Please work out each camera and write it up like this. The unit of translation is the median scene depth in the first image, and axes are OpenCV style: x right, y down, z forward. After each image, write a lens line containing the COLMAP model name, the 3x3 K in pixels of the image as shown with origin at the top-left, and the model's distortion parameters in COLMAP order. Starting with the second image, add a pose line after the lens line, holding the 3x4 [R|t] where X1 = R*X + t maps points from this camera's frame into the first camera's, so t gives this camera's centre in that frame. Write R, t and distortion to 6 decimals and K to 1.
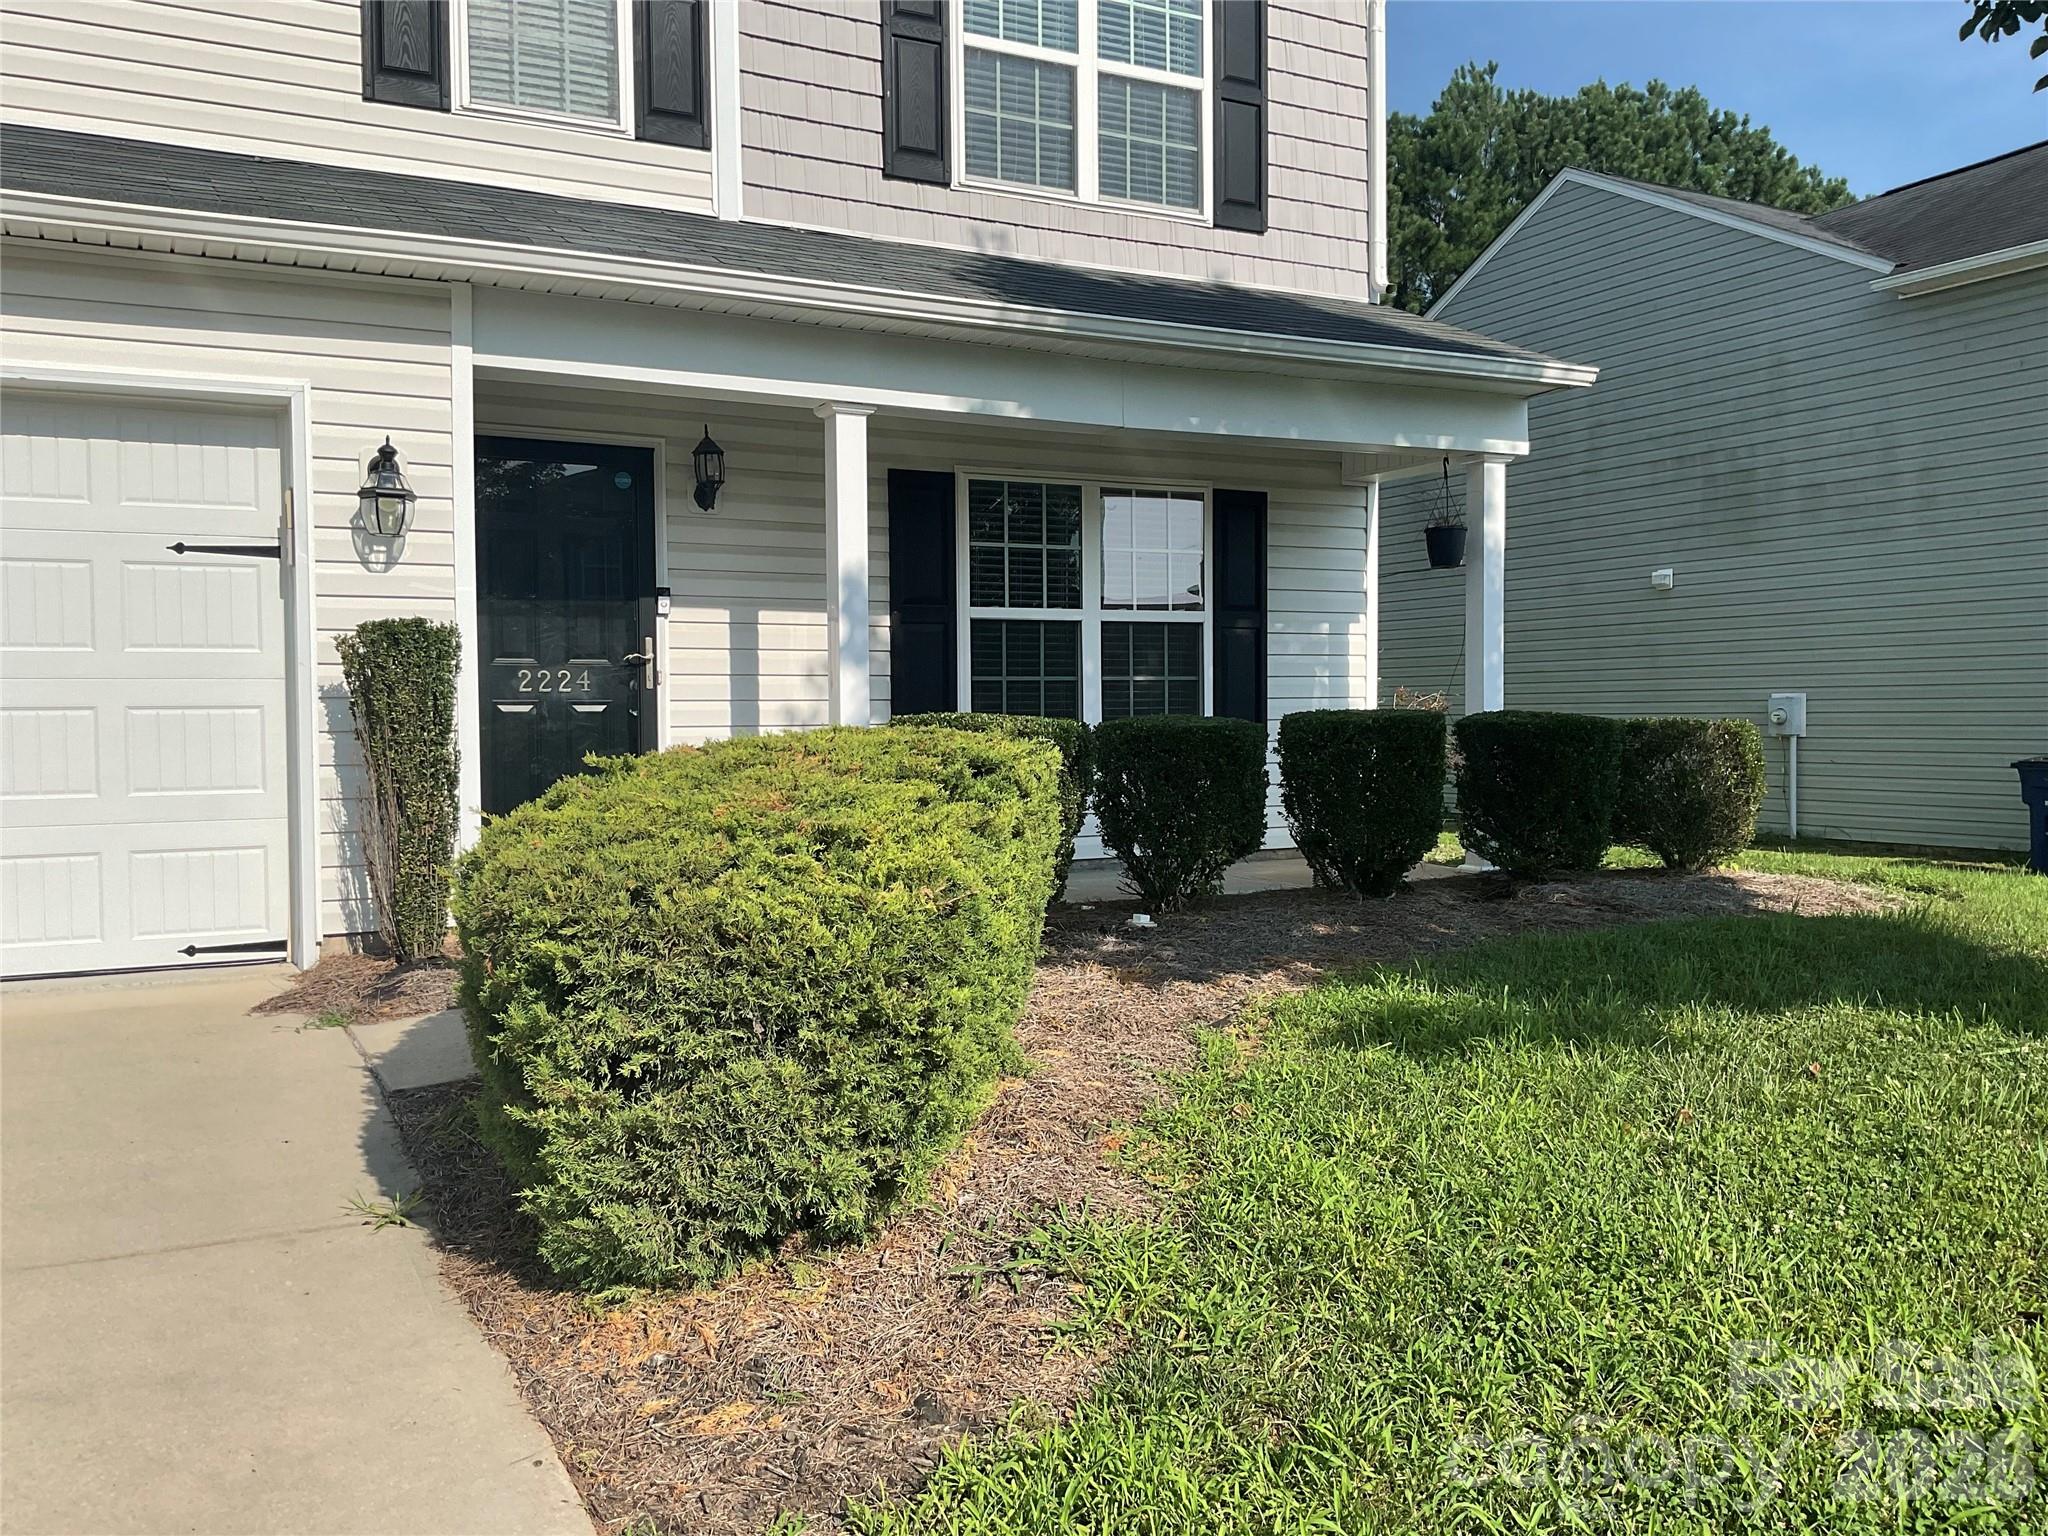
lens RADIAL K [[1714.7, 0, 1034.8], [0, 1714.7, 769.4], [0, 0, 1]] dist [0.083889, -0.105077]
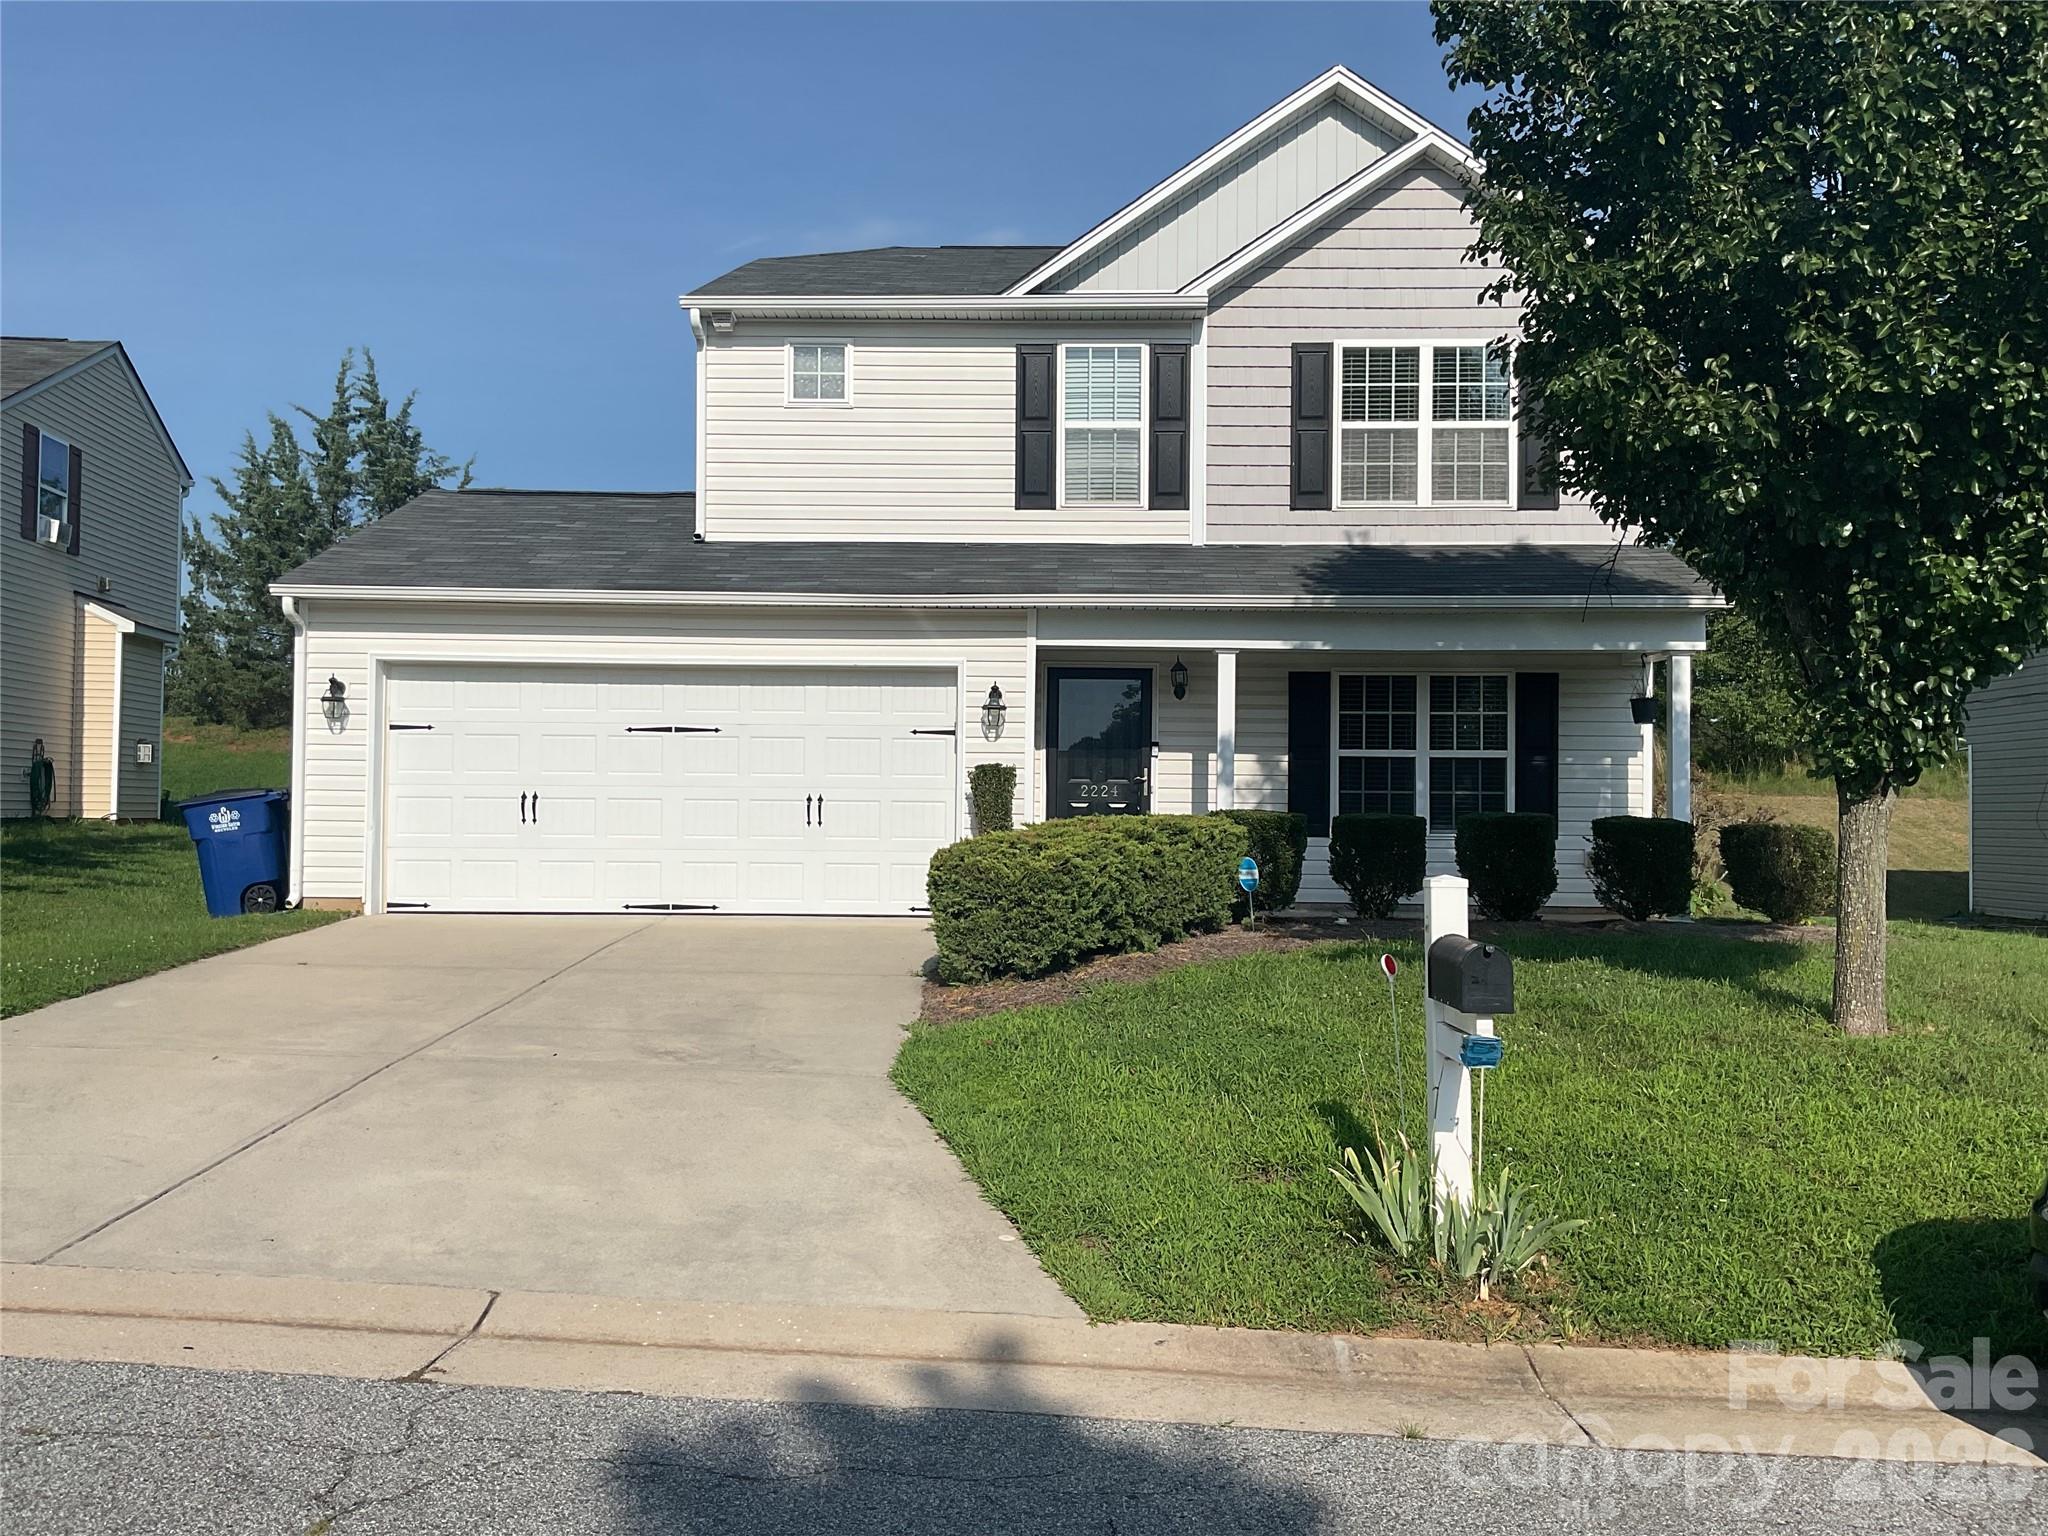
lens RADIAL K [[1714.7, 0, 1019.5], [0, 1714.7, 767.4], [0, 0, 1]] dist [0.083889, -0.105077]
pose [[0.873498, 0.005228, -0.486800, 0.544035], [-0.035428, 0.997974, -0.052853, 0.025539], [0.485538, 0.063413, 0.871913, -0.673936]]
